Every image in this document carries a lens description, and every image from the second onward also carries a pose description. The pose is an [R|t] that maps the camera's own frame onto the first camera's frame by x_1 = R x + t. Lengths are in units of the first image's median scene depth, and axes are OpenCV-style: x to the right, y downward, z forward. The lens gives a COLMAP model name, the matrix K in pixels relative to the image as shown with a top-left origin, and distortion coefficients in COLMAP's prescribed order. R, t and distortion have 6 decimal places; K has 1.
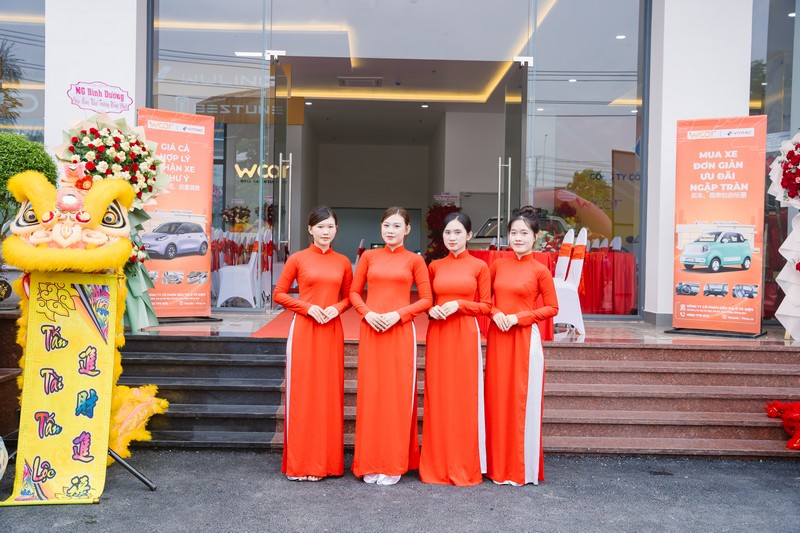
lens RADIAL K [[889.7, 0, 400.0], [0, 889.7, 266.5], [0, 0, 1]] dist [-0.021732, -0.001509]
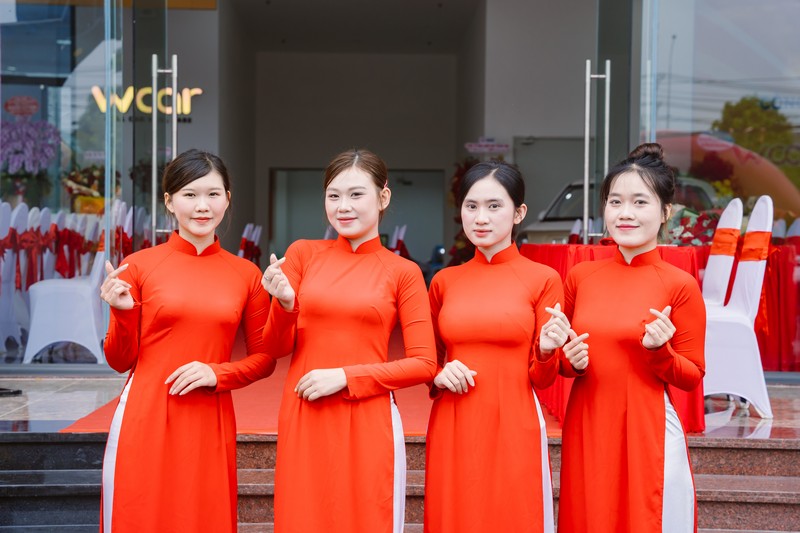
lens RADIAL K [[1559.1, 0, 400.0], [0, 1559.1, 266.5], [0, 0, 1]] dist [0.311769, 0.101840]
pose [[0.999921, -0.008851, -0.008951, 0.016612], [0.008806, 0.999949, -0.004983, -0.002418], [0.008995, 0.004904, 0.999948, 0.138619]]
